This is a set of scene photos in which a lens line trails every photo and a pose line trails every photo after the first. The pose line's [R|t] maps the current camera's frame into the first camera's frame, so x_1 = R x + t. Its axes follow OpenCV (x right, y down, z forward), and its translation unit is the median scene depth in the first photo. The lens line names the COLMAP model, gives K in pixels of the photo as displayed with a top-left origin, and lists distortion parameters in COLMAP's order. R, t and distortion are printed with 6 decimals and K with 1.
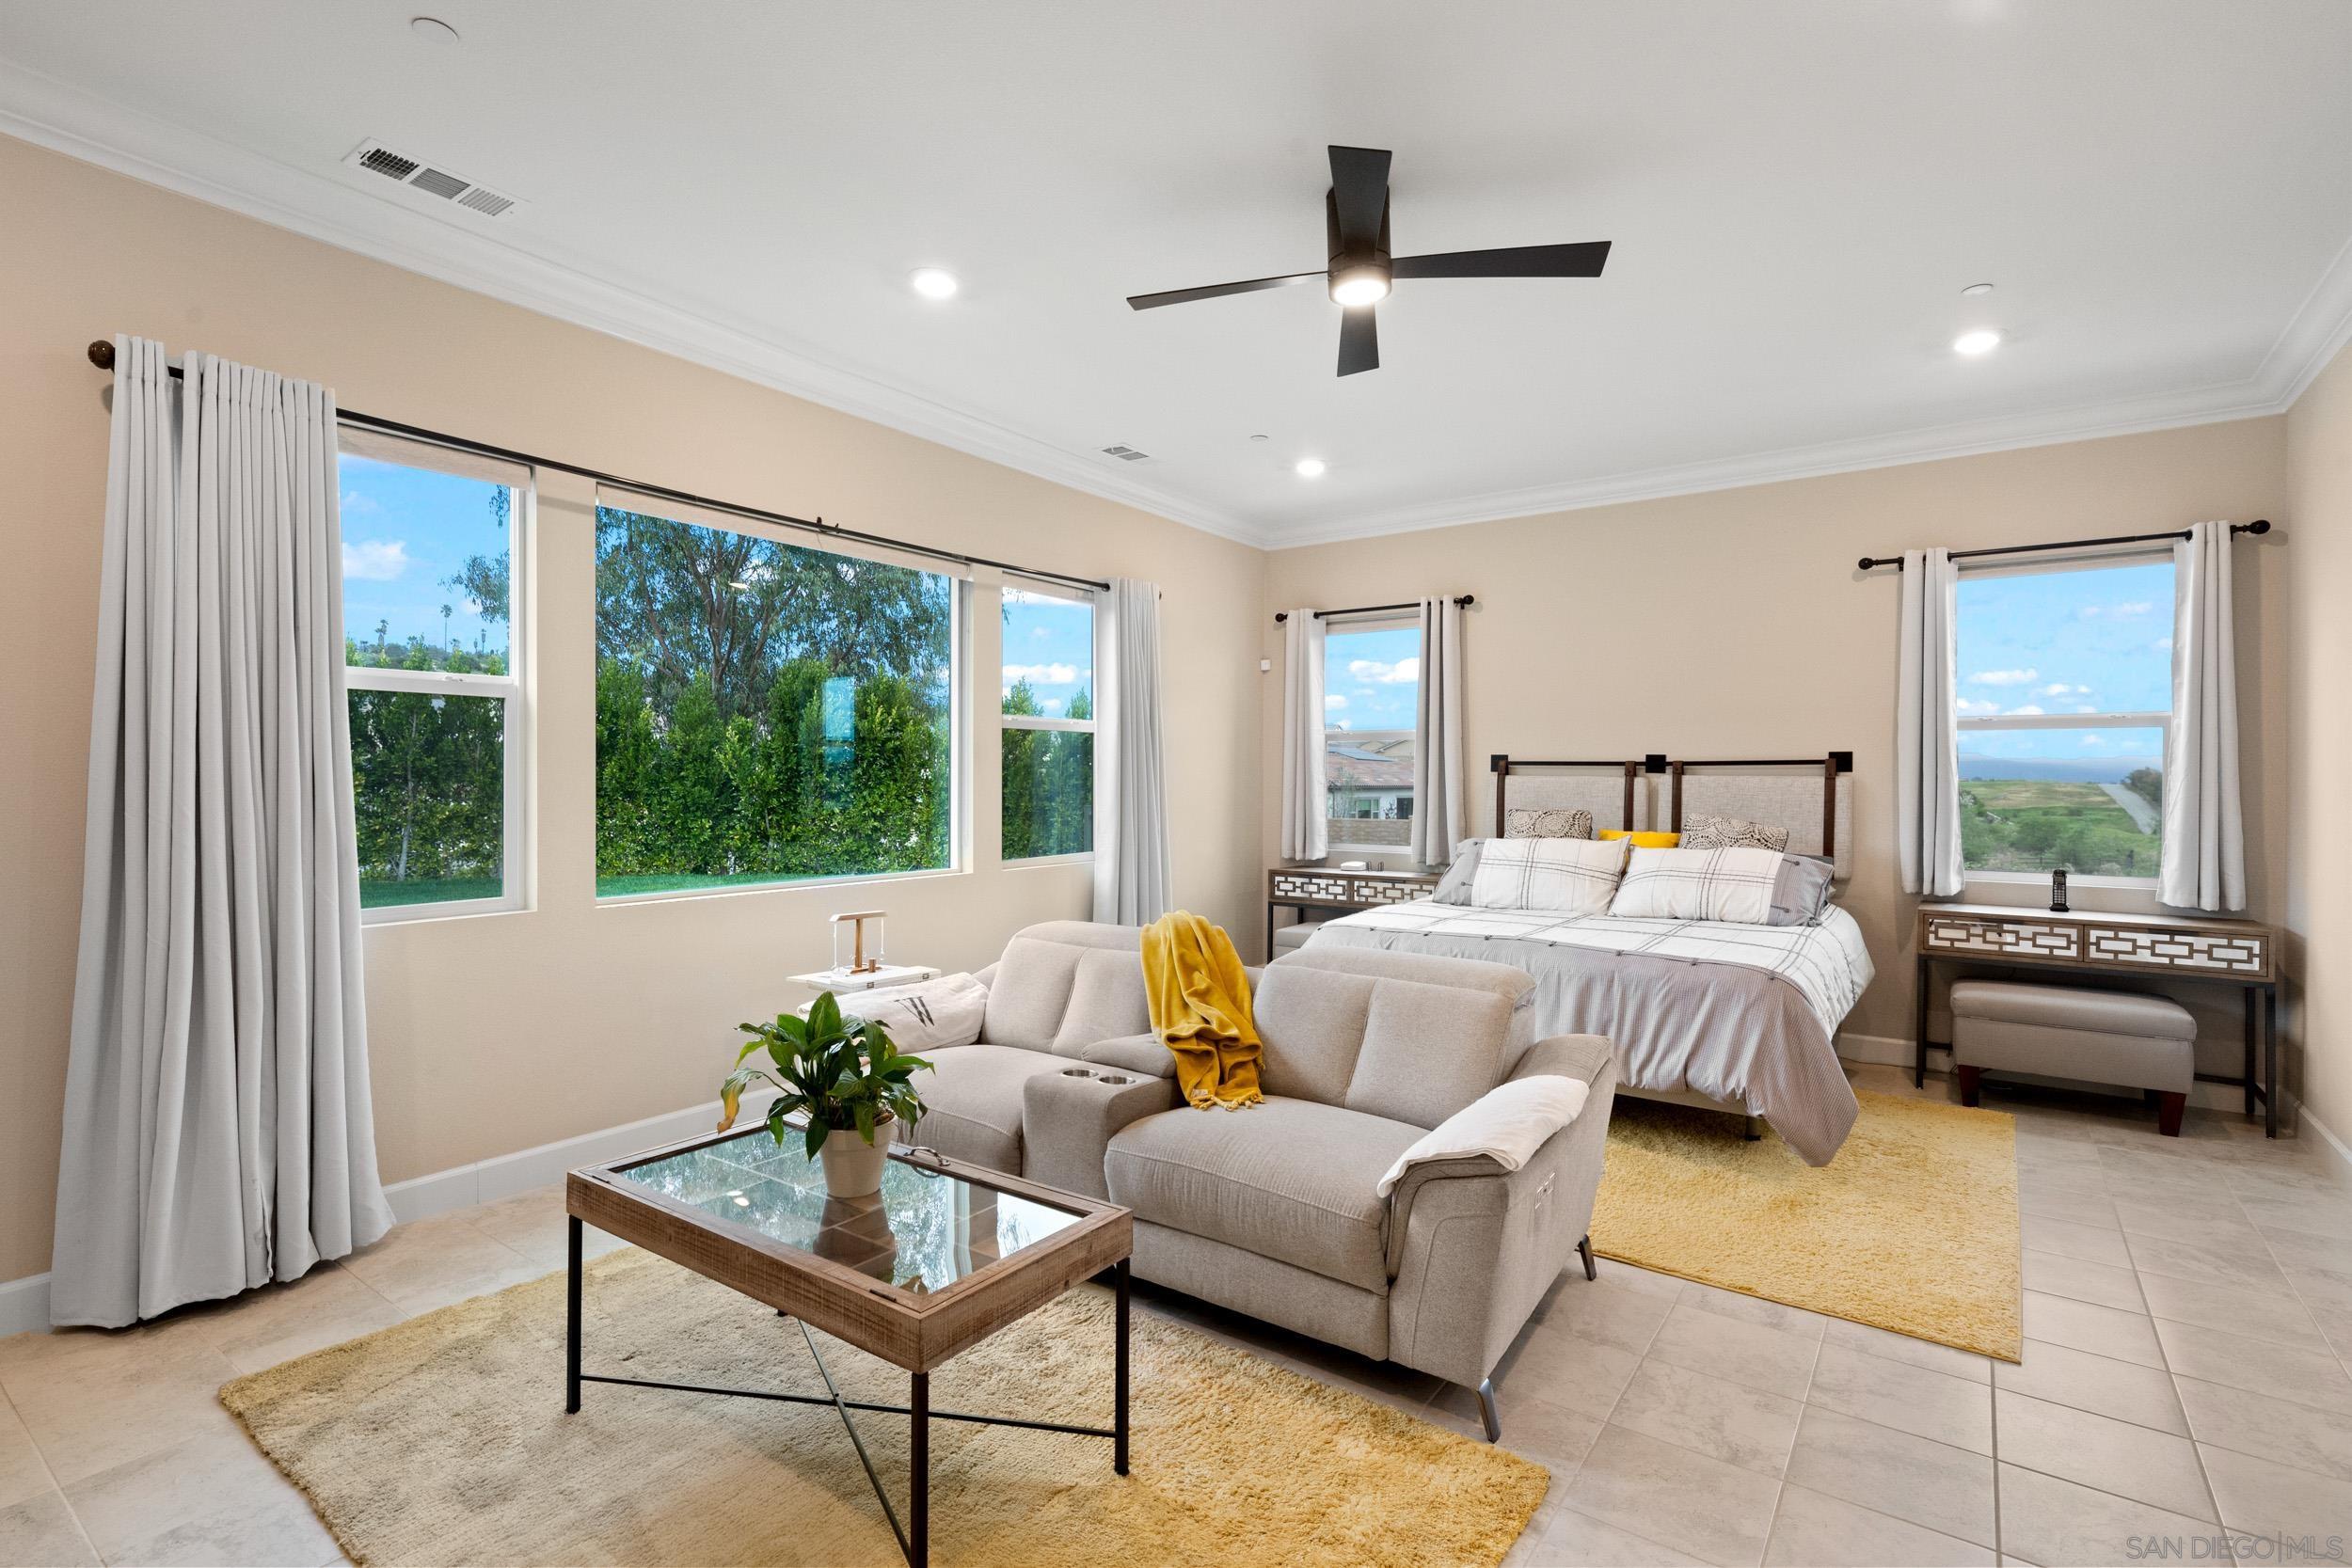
lens RADIAL K [[1102.2, 0, 1173.7], [0, 1102.2, 792.4], [0, 0, 1]] dist [0.001074, 0.000121]
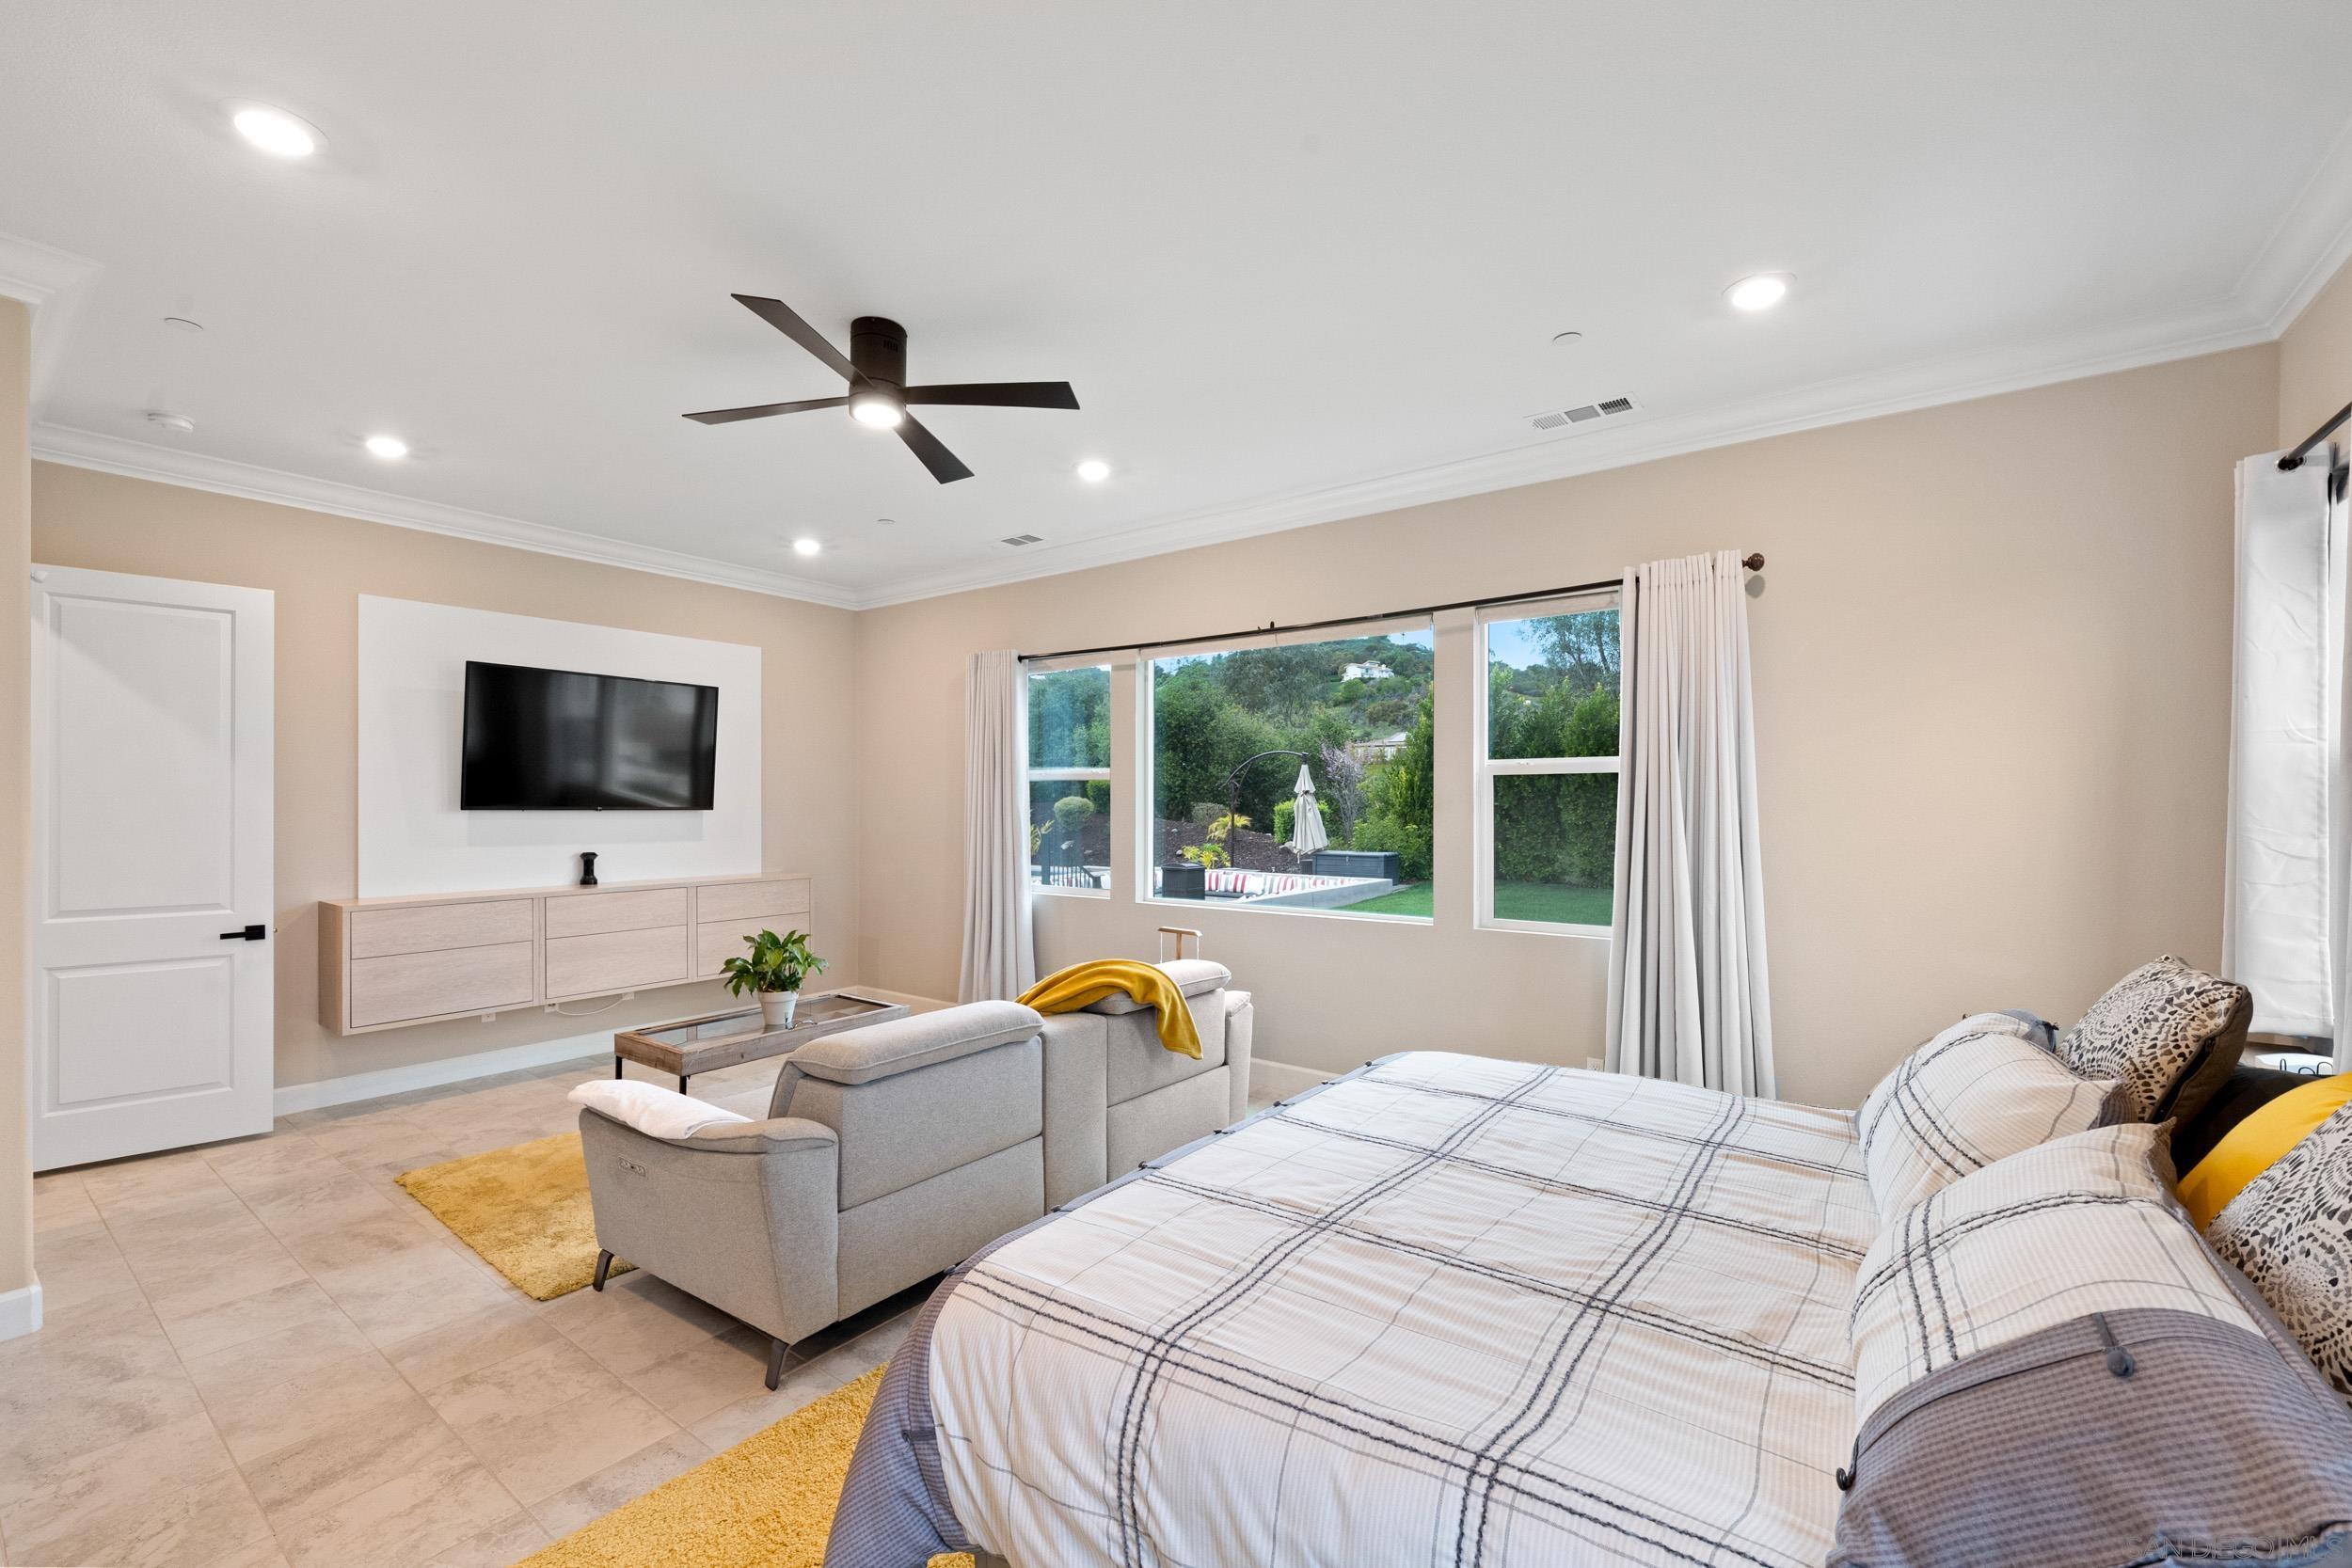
lens RADIAL K [[976.6, 0, 1175.9], [0, 976.6, 800.8], [0, 0, 1]] dist [0.000068, 0.000011]
pose [[-0.019091, -0.005301, -0.999804, 0.676165], [-0.012061, 0.999914, -0.005071, -0.030340], [0.999745, 0.011961, -0.019153, 0.762515]]
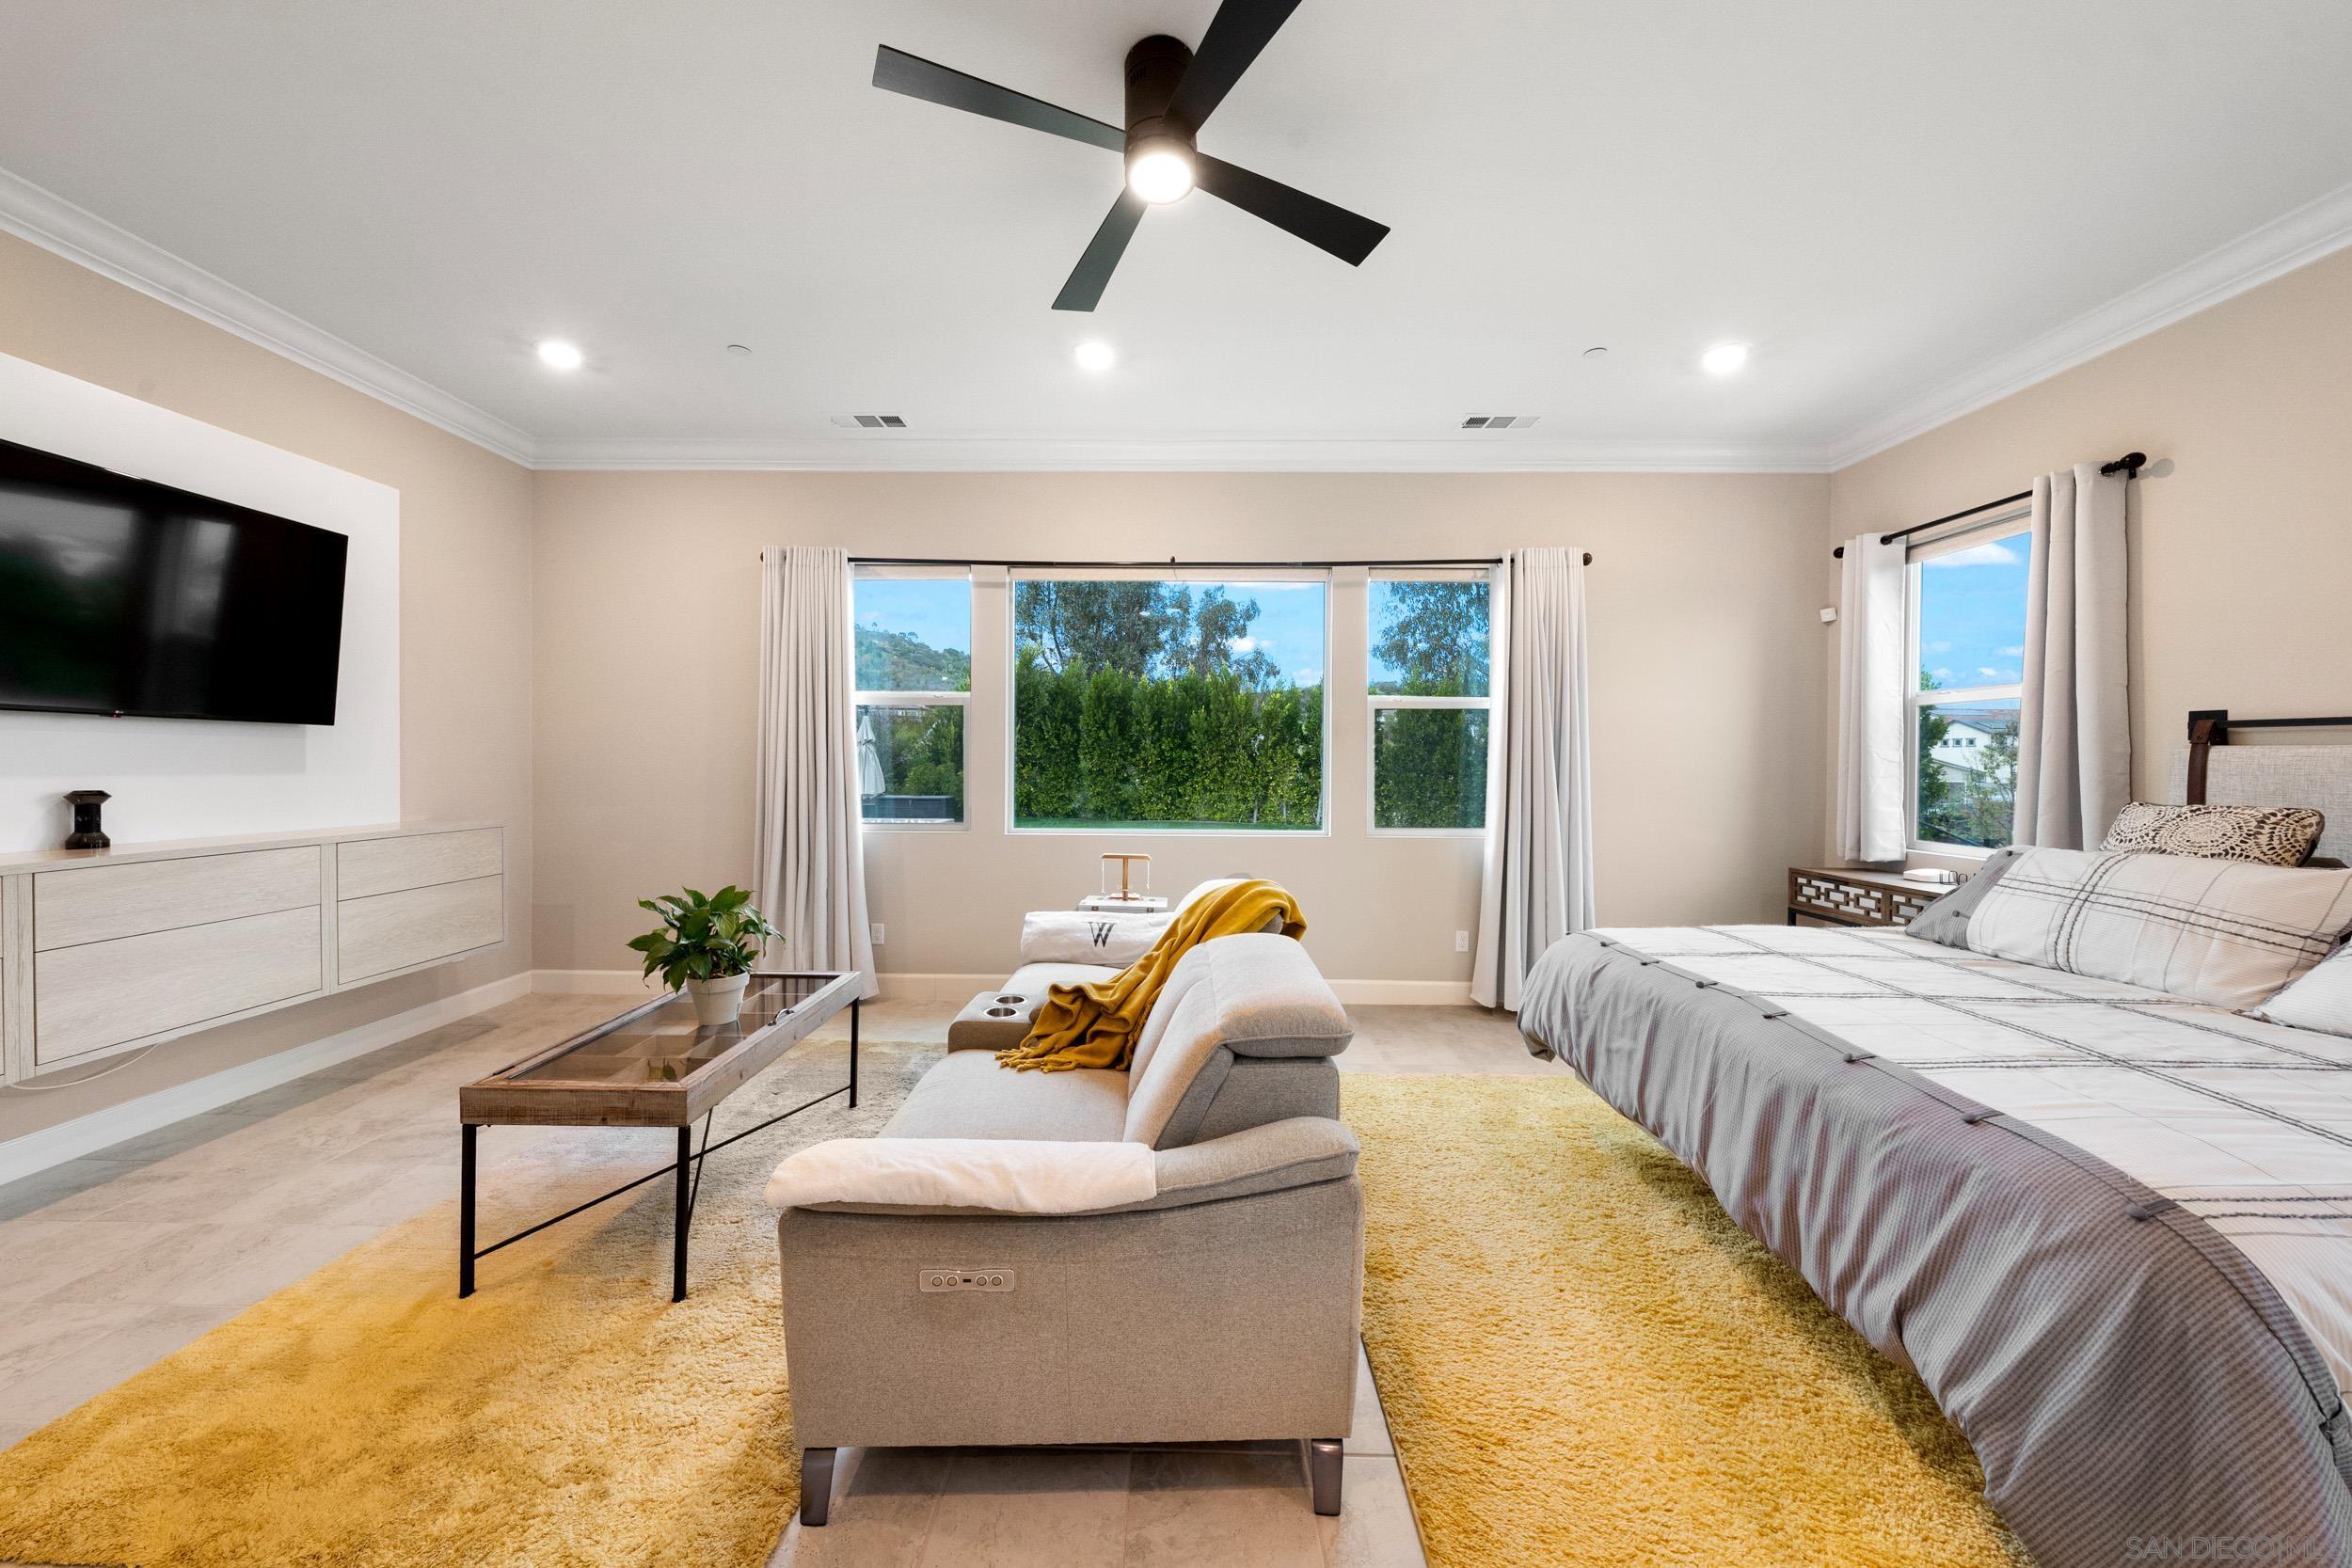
lens RADIAL K [[809.0, 0, 1162.5], [0, 809.0, 769.3], [0, 0, 1]] dist [-0.004861, 0.000198]
pose [[0.570465, 0.007471, -0.821288, 0.396739], [-0.013994, 0.999902, -0.000625, 0.005827], [0.821203, 0.011849, 0.570514, 0.364533]]
